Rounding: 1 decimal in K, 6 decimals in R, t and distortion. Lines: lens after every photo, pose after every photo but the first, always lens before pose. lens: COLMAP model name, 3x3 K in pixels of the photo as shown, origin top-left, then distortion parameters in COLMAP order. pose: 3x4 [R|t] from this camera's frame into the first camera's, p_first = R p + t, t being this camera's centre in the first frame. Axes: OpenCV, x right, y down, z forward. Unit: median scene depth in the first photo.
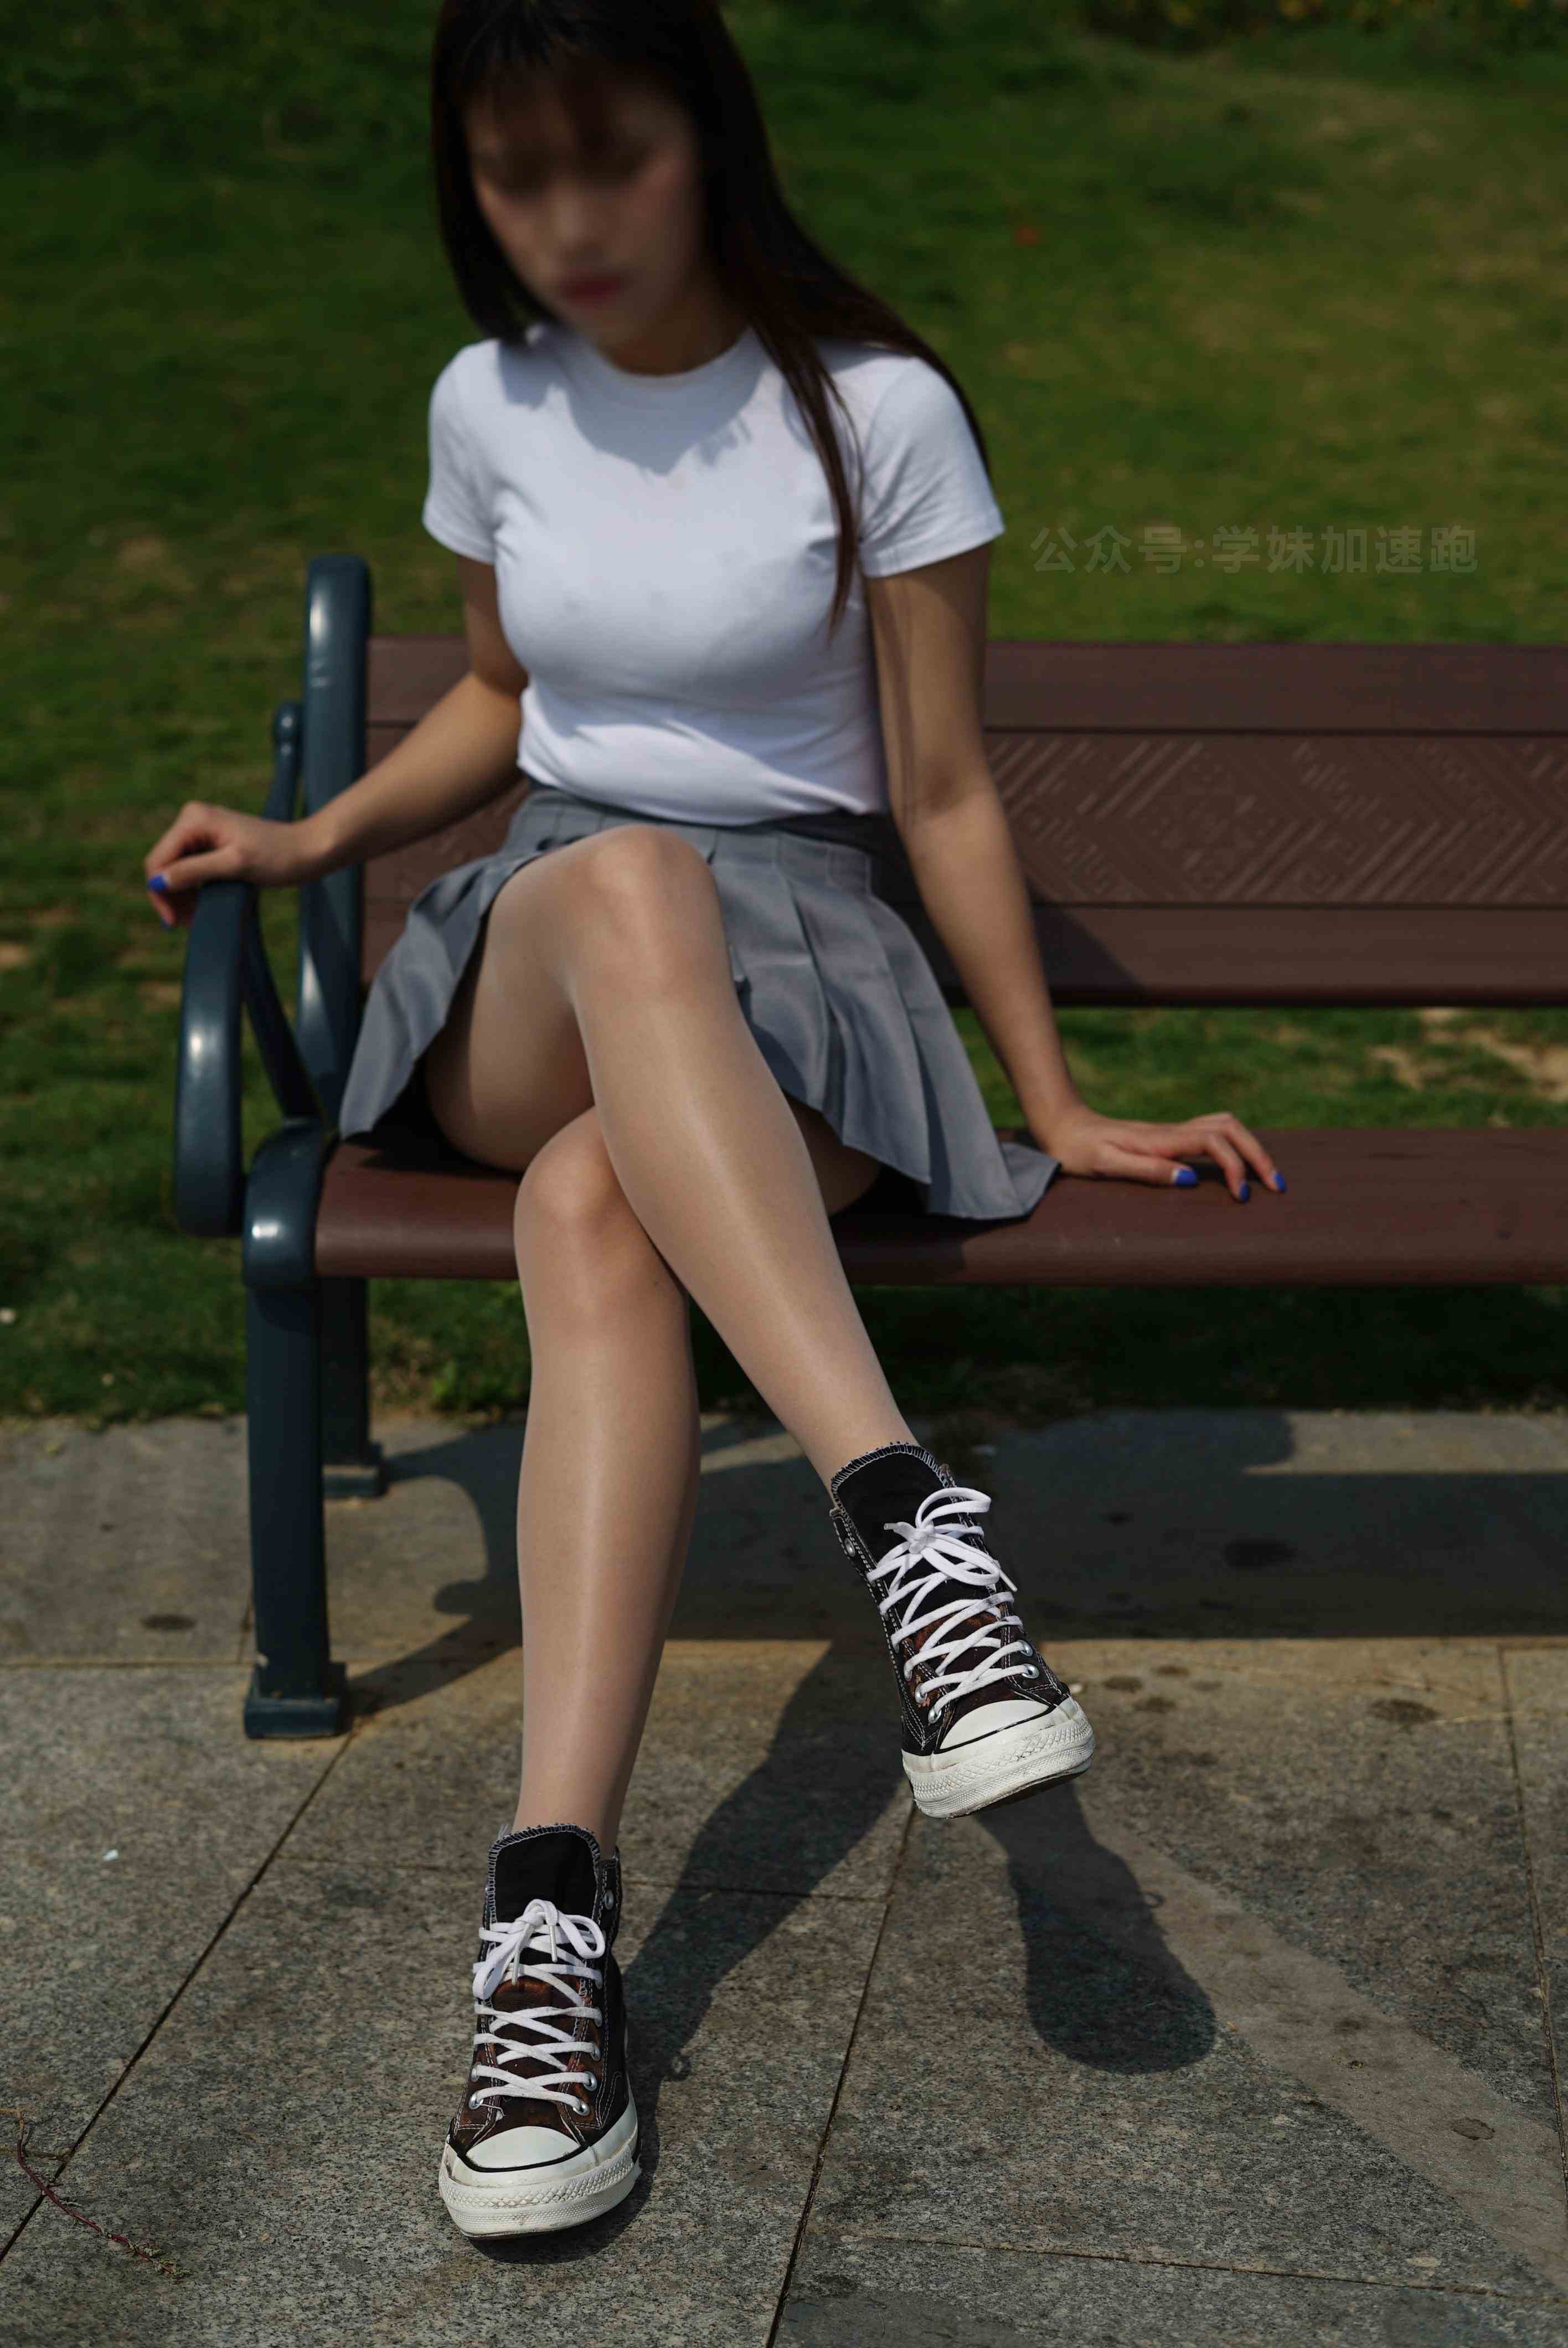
lens RADIAL K [[3518.7, 0, 784.5], [0, 3518.7, 1160.0], [0, 0, 1]] dist [-0.028260, 0.000000]
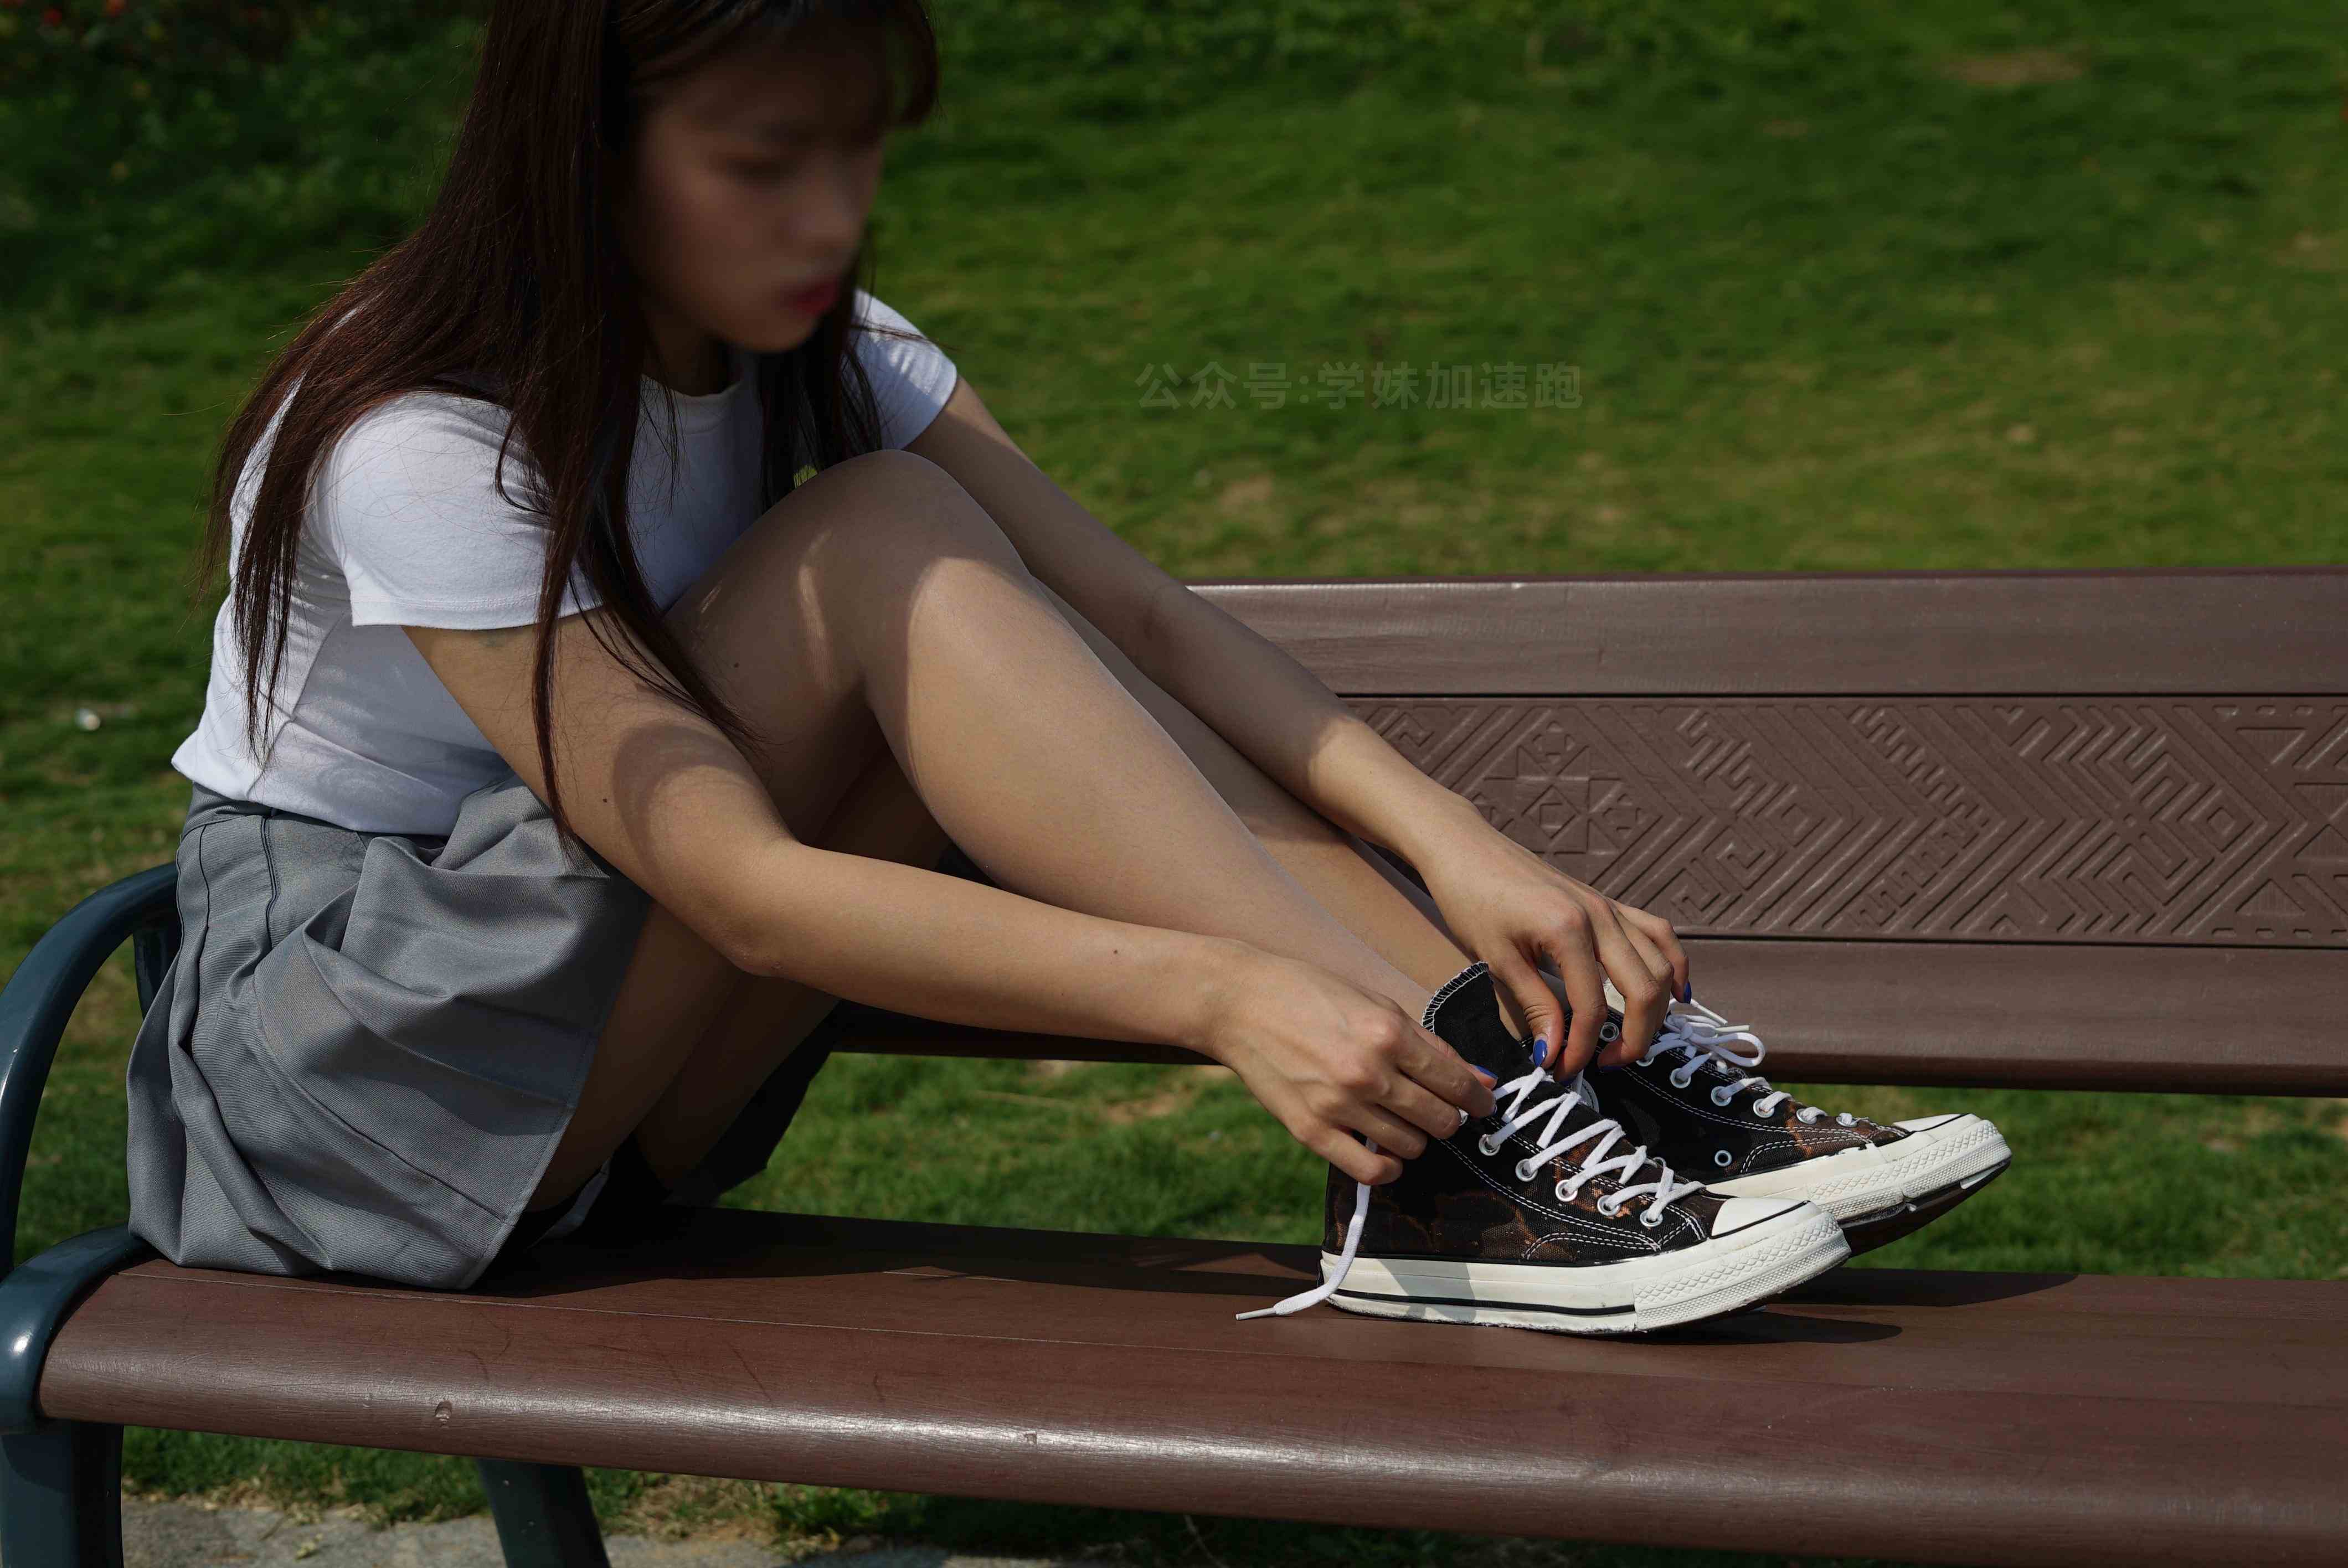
lens RADIAL K [[3518.7, 0, 1101.6], [0, 3518.7, 794.2], [0, 0, 1]] dist [-0.028260, 0.000000]
pose [[0.938380, 0.002185, -0.345597, 0.113213], [-0.031711, 0.996306, -0.079805, -0.015919], [0.344146, 0.085846, 0.934983, 0.111940]]
